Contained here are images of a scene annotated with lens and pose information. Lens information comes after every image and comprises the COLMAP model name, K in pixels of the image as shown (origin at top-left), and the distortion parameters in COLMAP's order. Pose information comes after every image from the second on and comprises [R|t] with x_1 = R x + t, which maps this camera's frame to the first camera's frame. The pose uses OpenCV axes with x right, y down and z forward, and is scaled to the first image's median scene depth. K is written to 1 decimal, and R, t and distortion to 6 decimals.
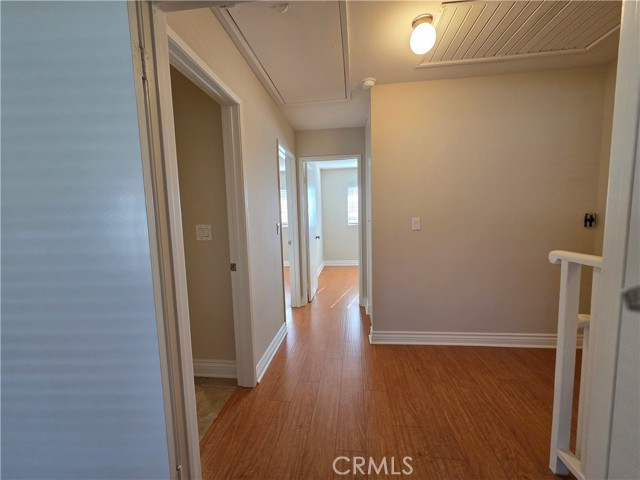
lens RADIAL K [[264.0, 0, 321.0], [0, 264.0, 240.6], [0, 0, 1]] dist [0.008065, -0.000437]
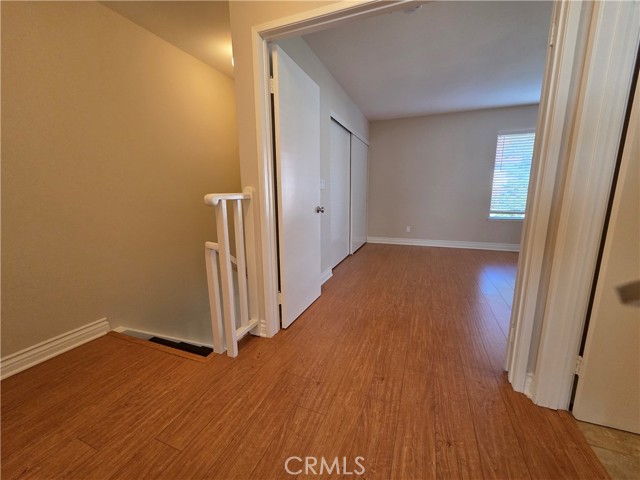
lens RADIAL K [[264.0, 0, 321.3], [0, 264.0, 241.1], [0, 0, 1]] dist [0.008065, -0.000437]
pose [[-0.967194, -0.012776, 0.253716, 0.085716], [0.058009, 0.961240, 0.269540, -0.040463], [-0.247325, 0.275415, -0.928965, 1.671333]]
